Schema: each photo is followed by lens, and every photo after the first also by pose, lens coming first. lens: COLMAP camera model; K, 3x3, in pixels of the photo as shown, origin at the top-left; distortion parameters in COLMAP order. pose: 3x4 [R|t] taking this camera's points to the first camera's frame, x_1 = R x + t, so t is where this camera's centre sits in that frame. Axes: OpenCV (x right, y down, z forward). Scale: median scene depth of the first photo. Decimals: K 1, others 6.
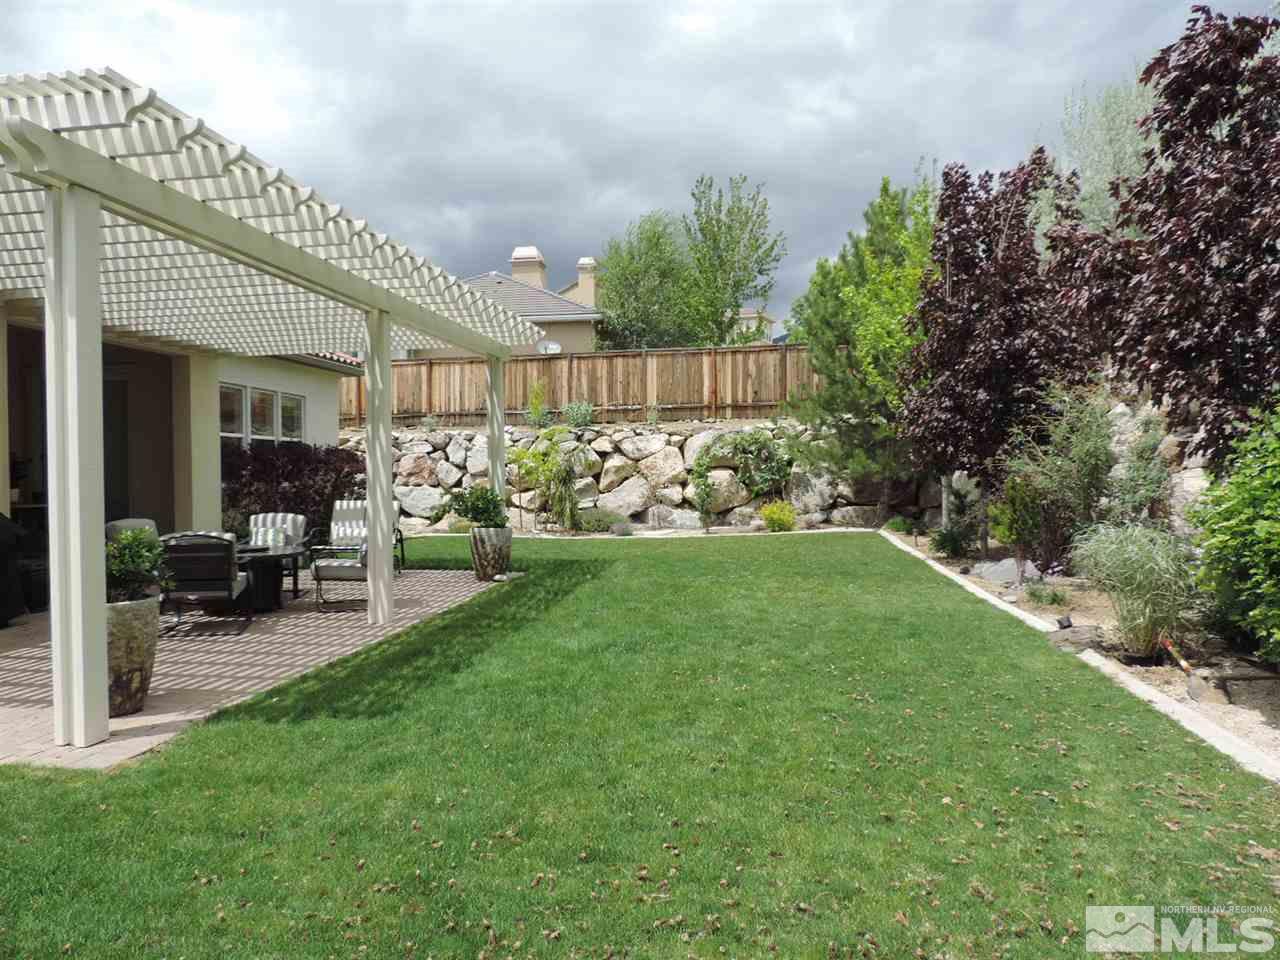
lens RADIAL K [[916.2, 0, 640.1], [0, 916.2, 479.6], [0, 0, 1]] dist [-0.009456, 0.002478]
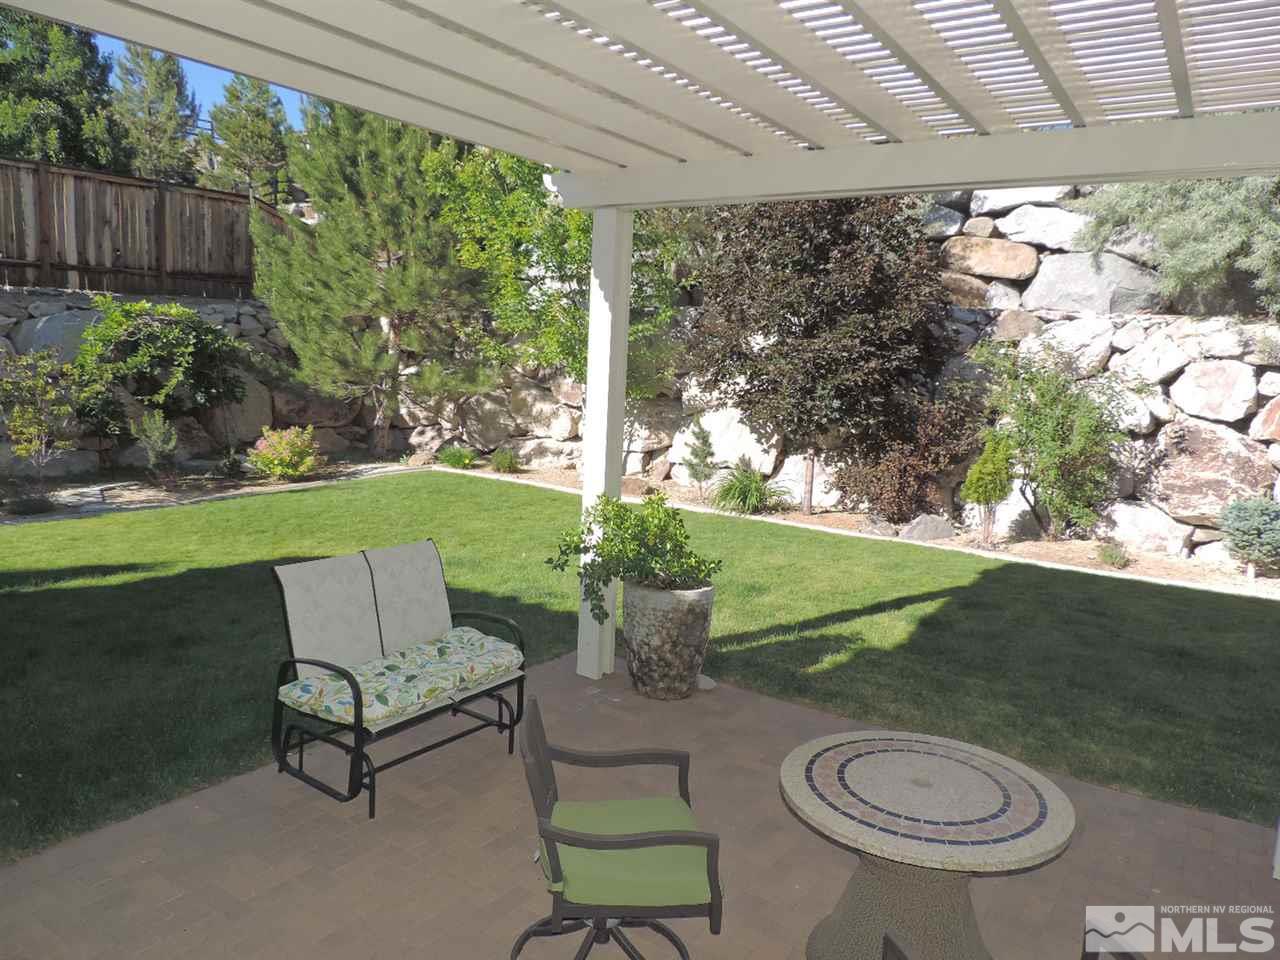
lens RADIAL K [[916.2, 0, 639.8], [0, 916.2, 479.0], [0, 0, 1]] dist [-0.009456, 0.002478]
pose [[0.800602, -0.049534, 0.597146, 0.022720], [-0.020852, 0.993670, 0.110382, -0.008885], [-0.598834, -0.100824, 0.794501, 0.207614]]
